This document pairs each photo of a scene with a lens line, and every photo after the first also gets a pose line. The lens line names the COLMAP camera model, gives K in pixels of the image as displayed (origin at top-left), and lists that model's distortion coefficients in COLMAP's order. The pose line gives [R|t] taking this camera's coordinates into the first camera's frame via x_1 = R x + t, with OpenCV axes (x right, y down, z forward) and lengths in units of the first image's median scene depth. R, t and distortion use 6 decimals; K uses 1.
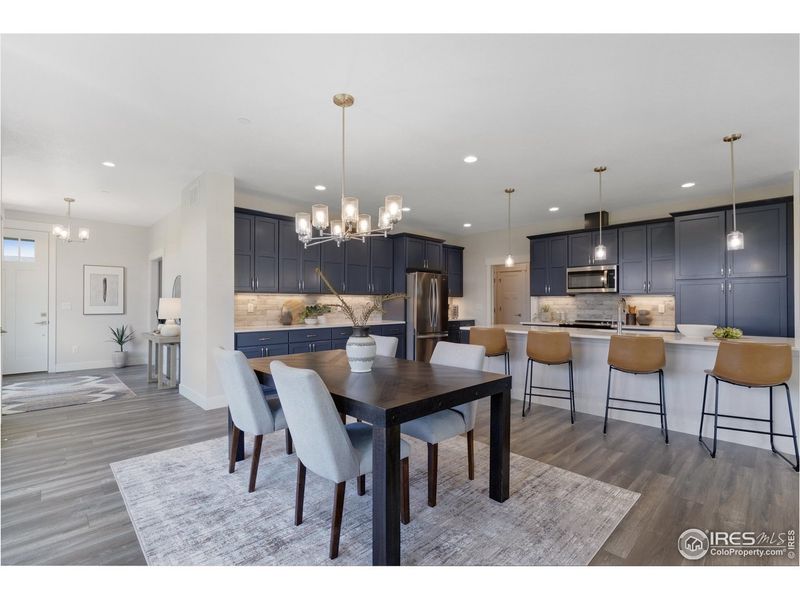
lens RADIAL K [[372.2, 0, 401.3], [0, 372.2, 298.1], [0, 0, 1]] dist [-0.002361, -0.001412]
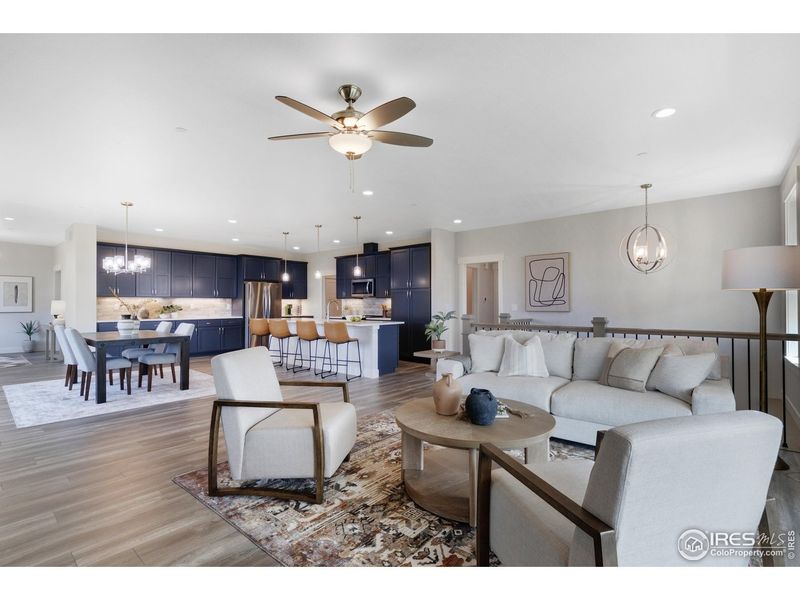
lens RADIAL K [[372.2, 0, 399.2], [0, 372.2, 304.8], [0, 0, 1]] dist [-0.002361, -0.001412]
pose [[0.995574, -0.001379, 0.093969, 0.495587], [0.000000, 0.999892, 0.014673, -0.003716], [-0.093979, -0.014608, 0.995467, -0.502616]]
